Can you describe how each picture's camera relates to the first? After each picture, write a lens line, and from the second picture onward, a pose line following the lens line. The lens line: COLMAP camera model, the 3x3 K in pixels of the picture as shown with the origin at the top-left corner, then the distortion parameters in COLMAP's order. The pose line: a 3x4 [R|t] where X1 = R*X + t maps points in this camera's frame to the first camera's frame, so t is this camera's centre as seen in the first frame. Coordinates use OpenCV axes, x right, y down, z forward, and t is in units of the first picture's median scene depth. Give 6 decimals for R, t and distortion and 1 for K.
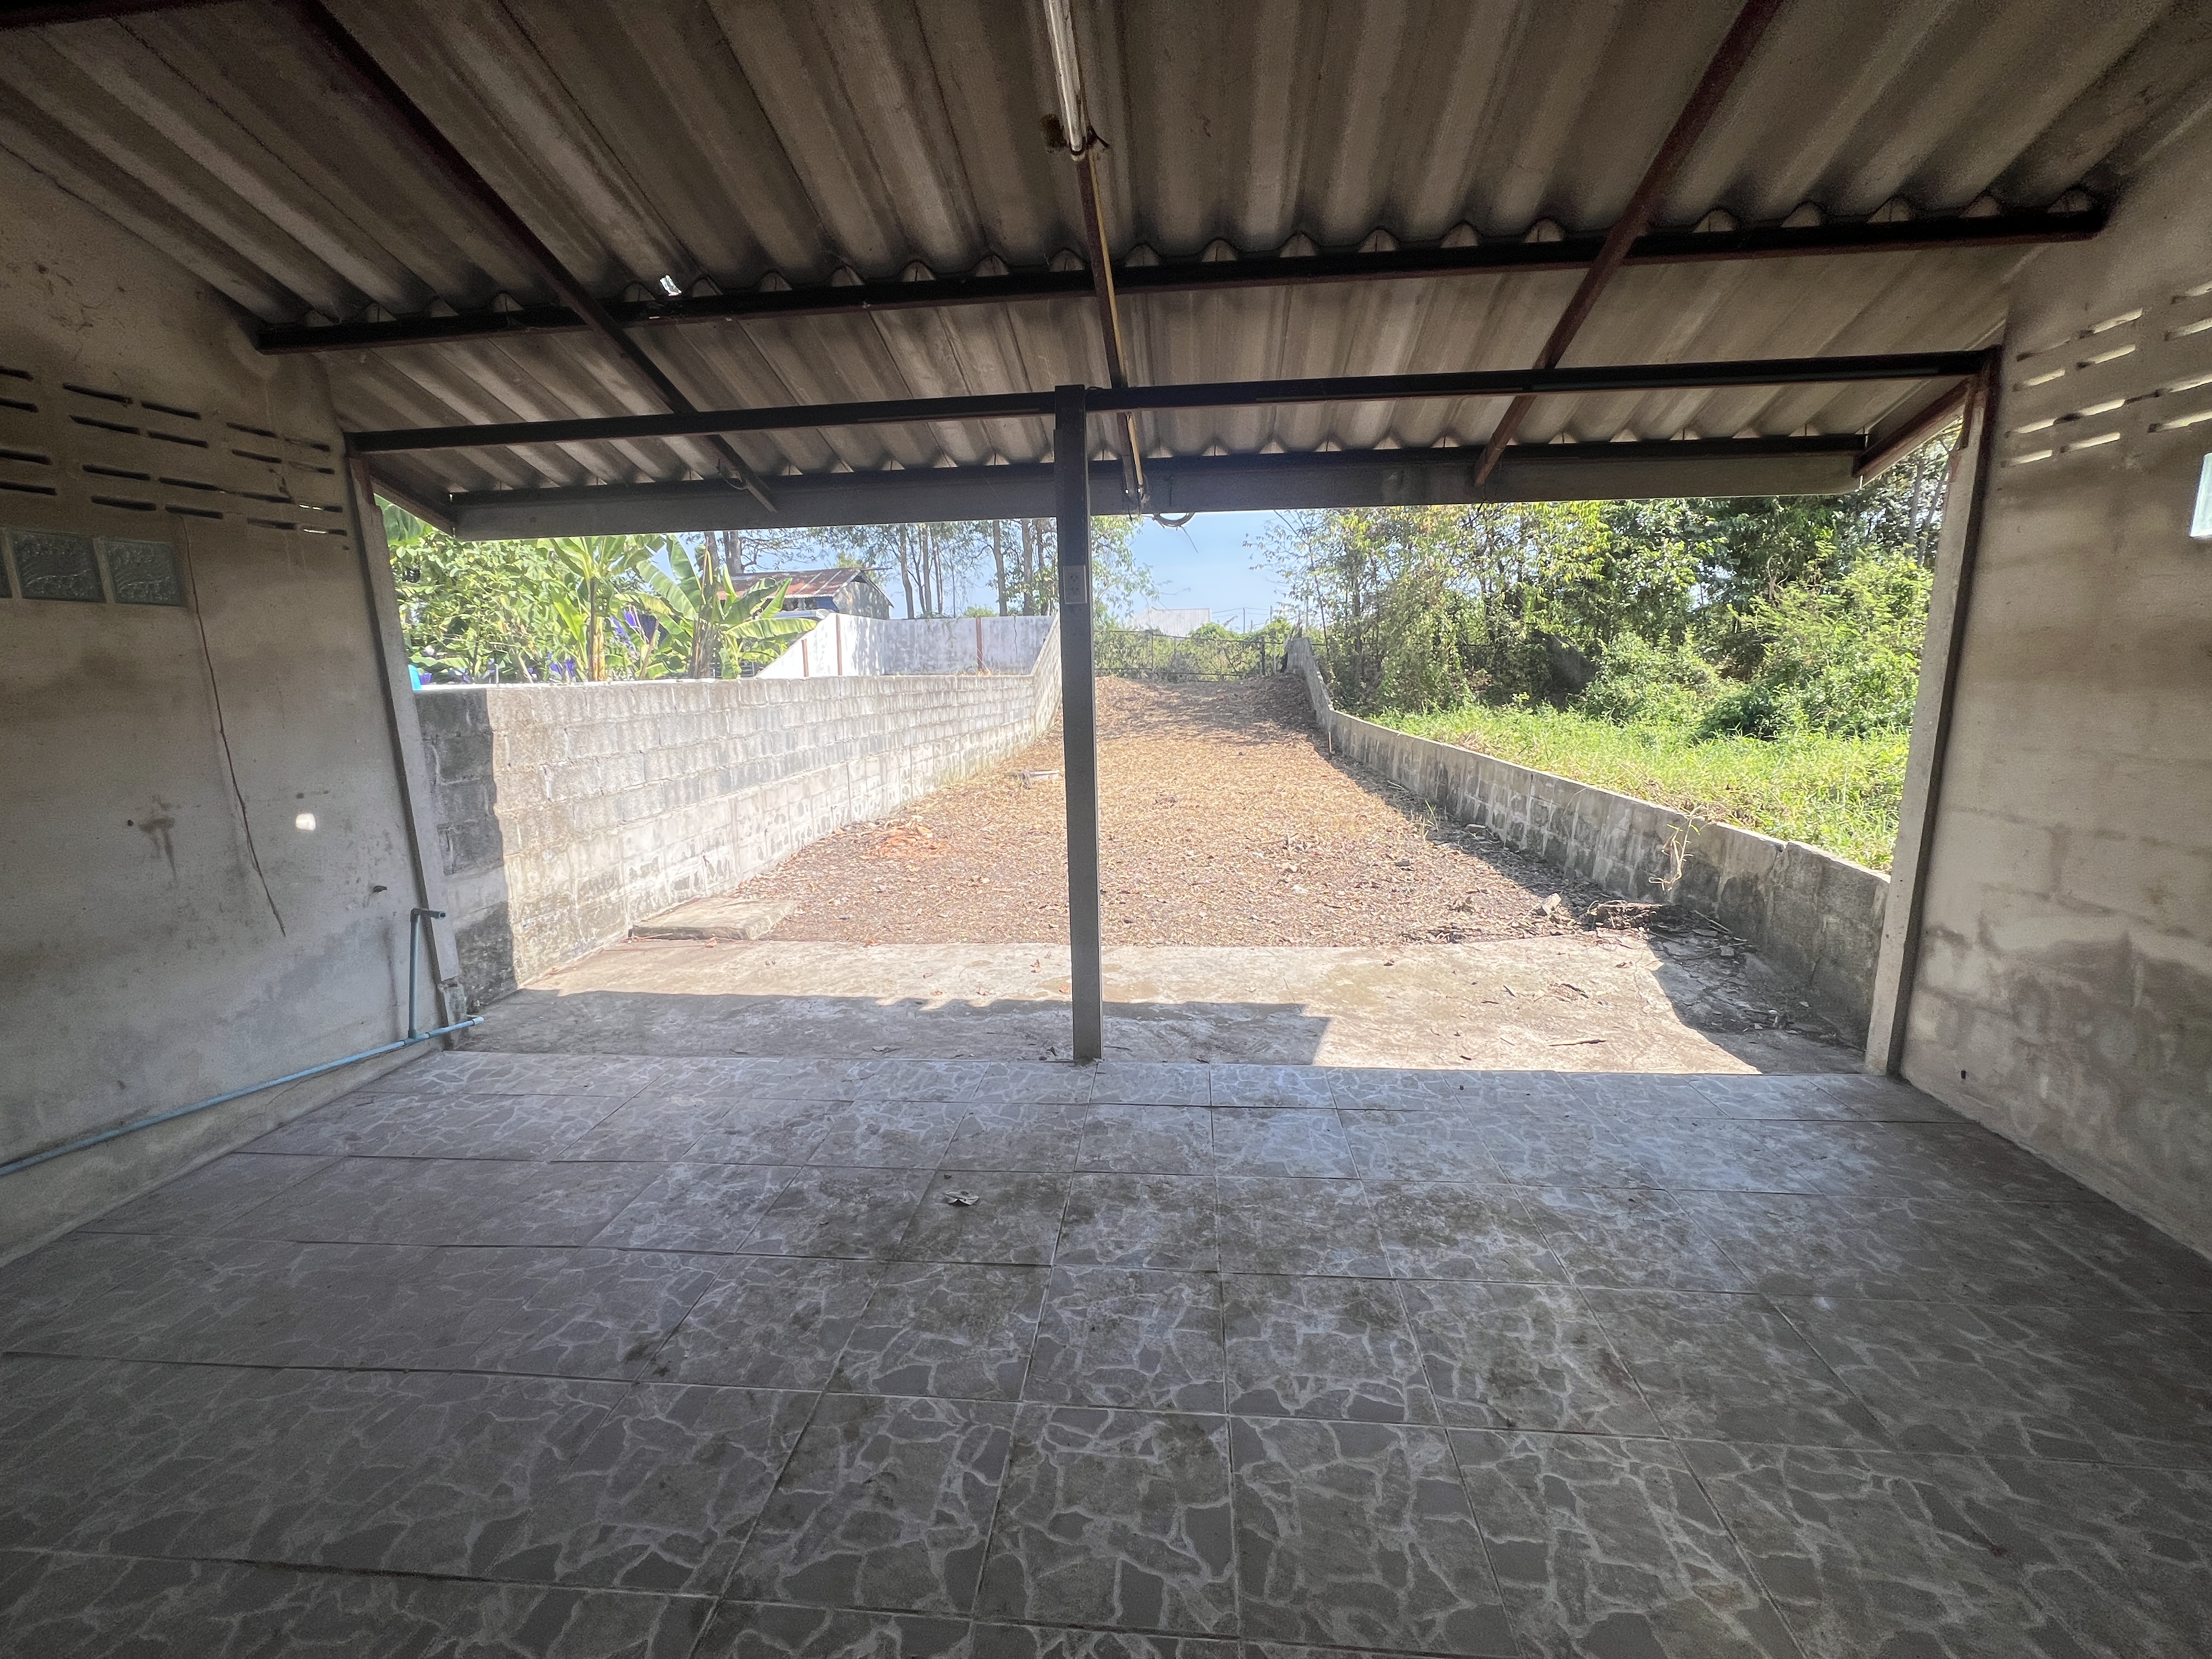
lens RADIAL K [[896.3, 0, 1116.1], [0, 896.3, 829.4], [0, 0, 1]] dist [0.004042, 0.000887]
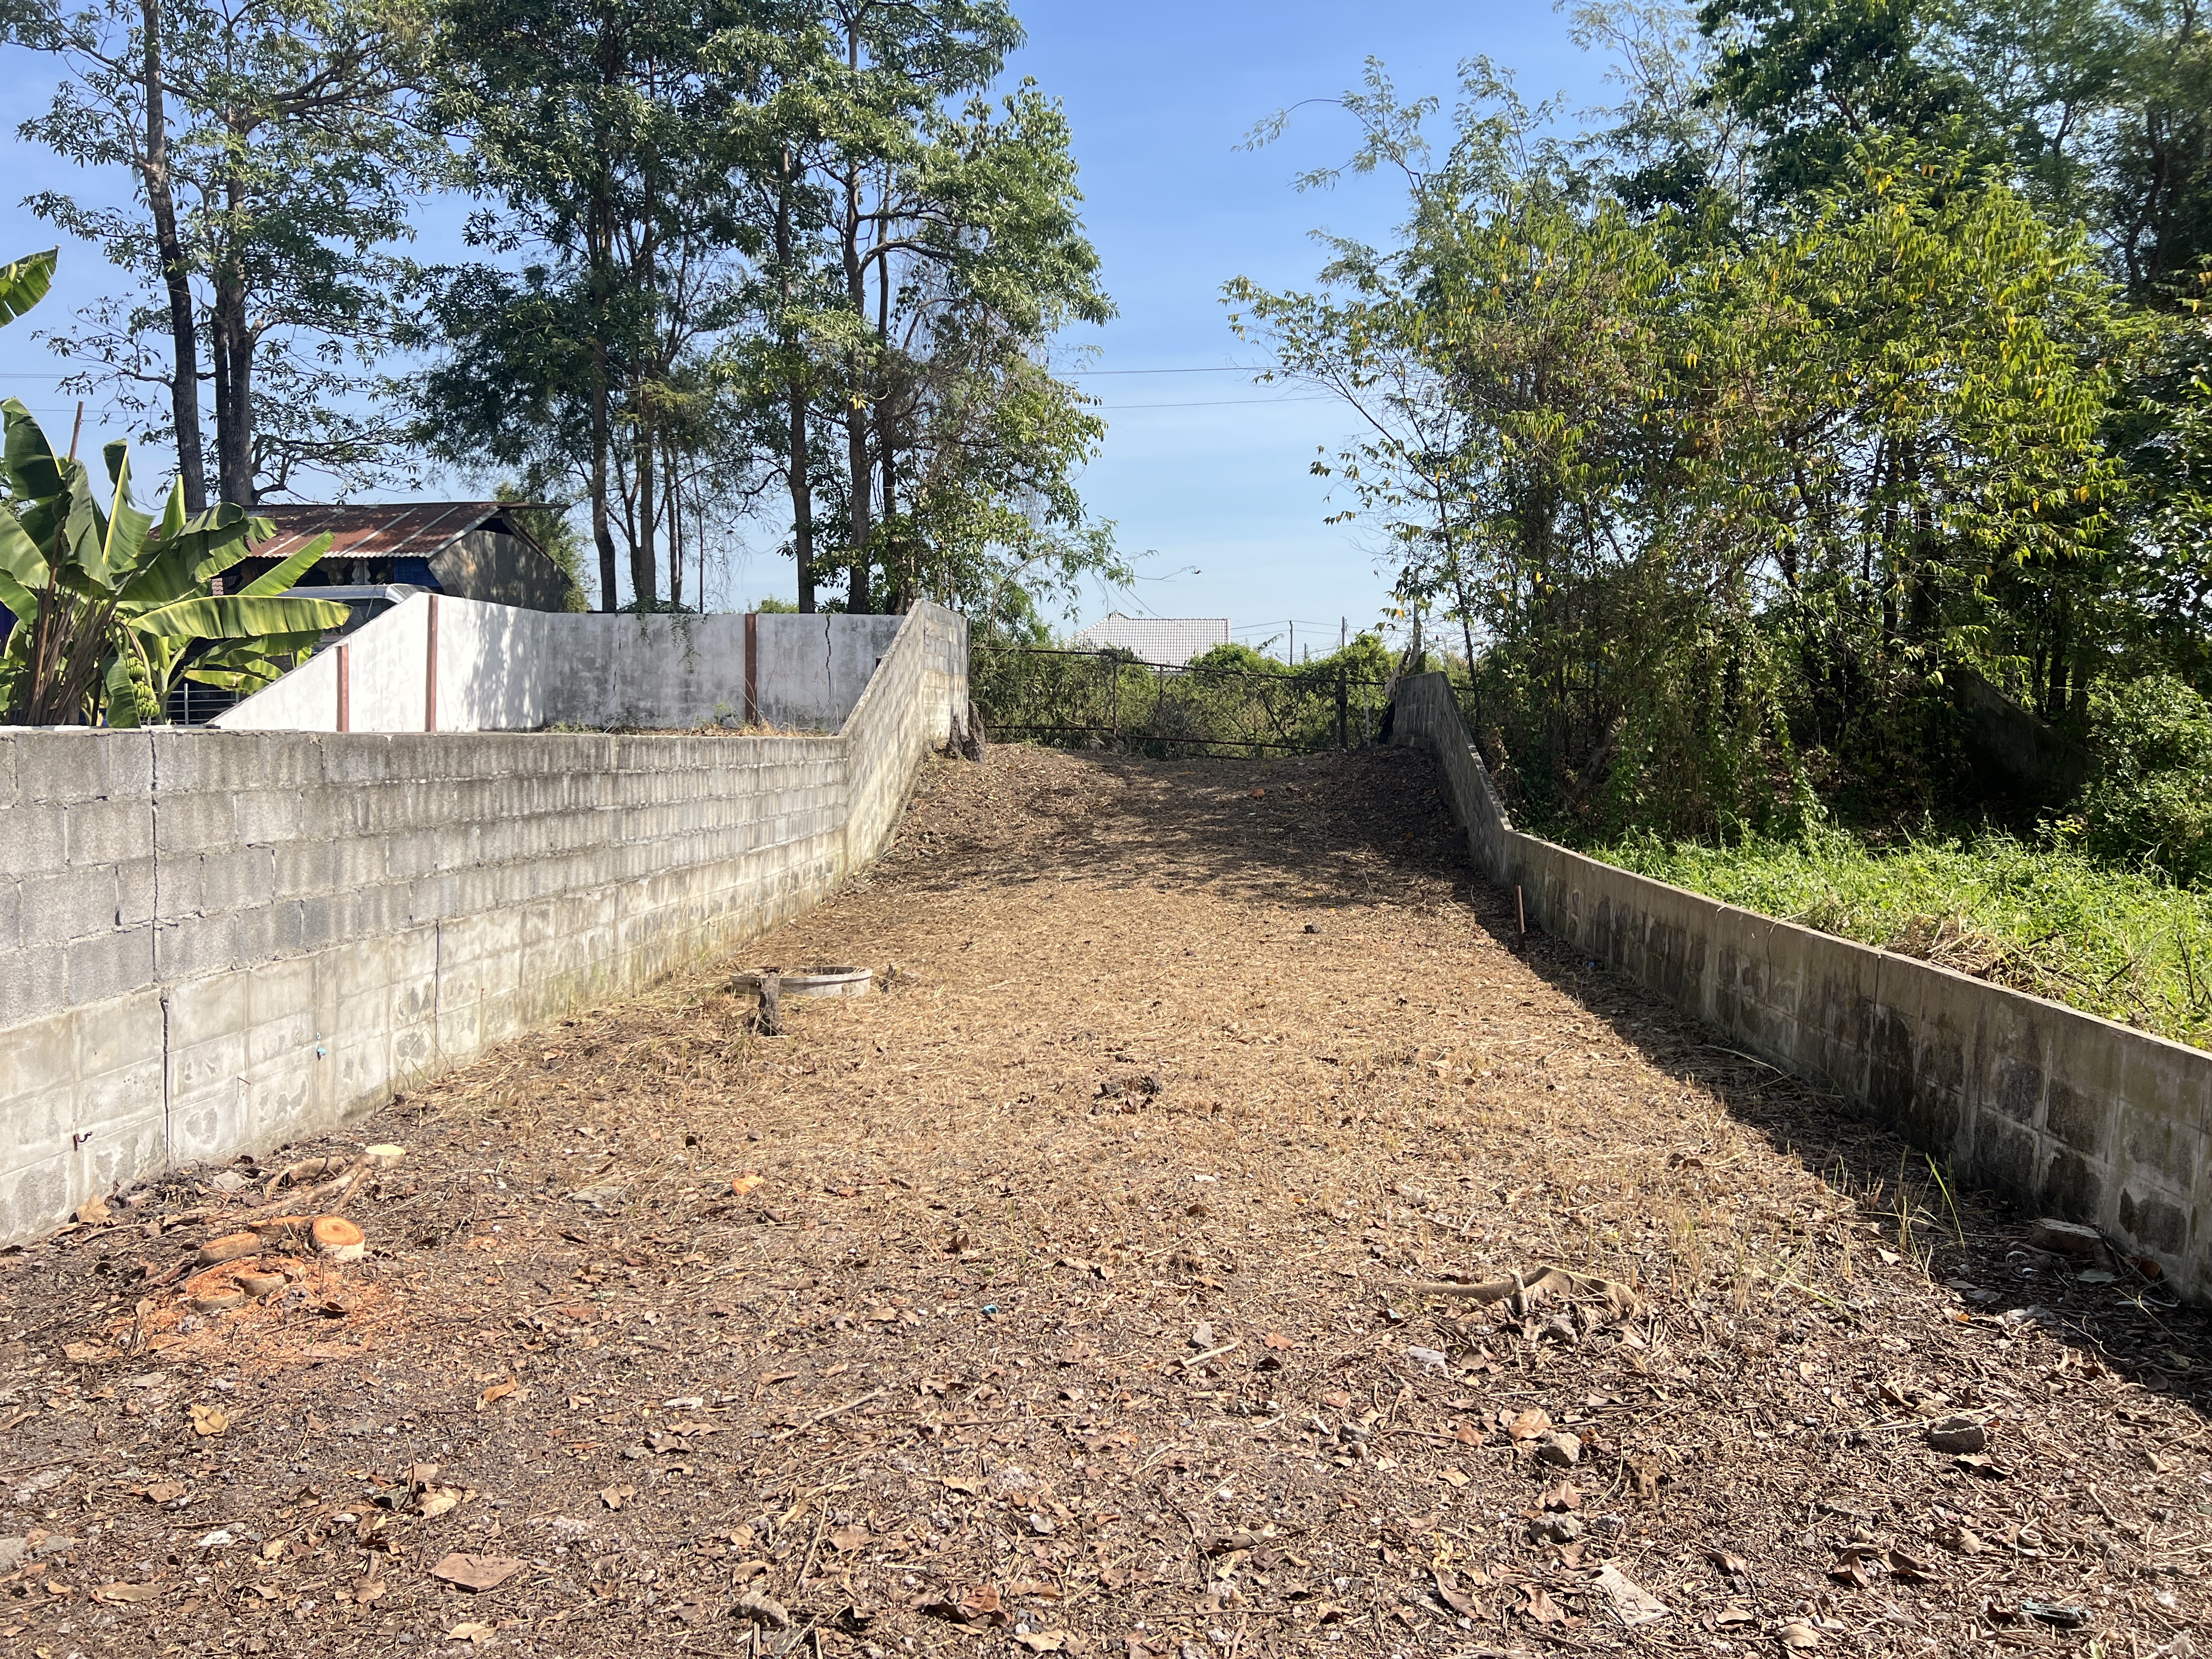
lens RADIAL K [[1678.8, 0, 1103.7], [0, 1678.8, 822.4], [0, 0, 1]] dist [0.056187, -0.003889]
pose [[0.999234, 0.023202, 0.031506, 0.009637], [-0.019244, 0.992519, -0.120560, -0.025747], [-0.034068, 0.119861, 0.992206, 0.139225]]
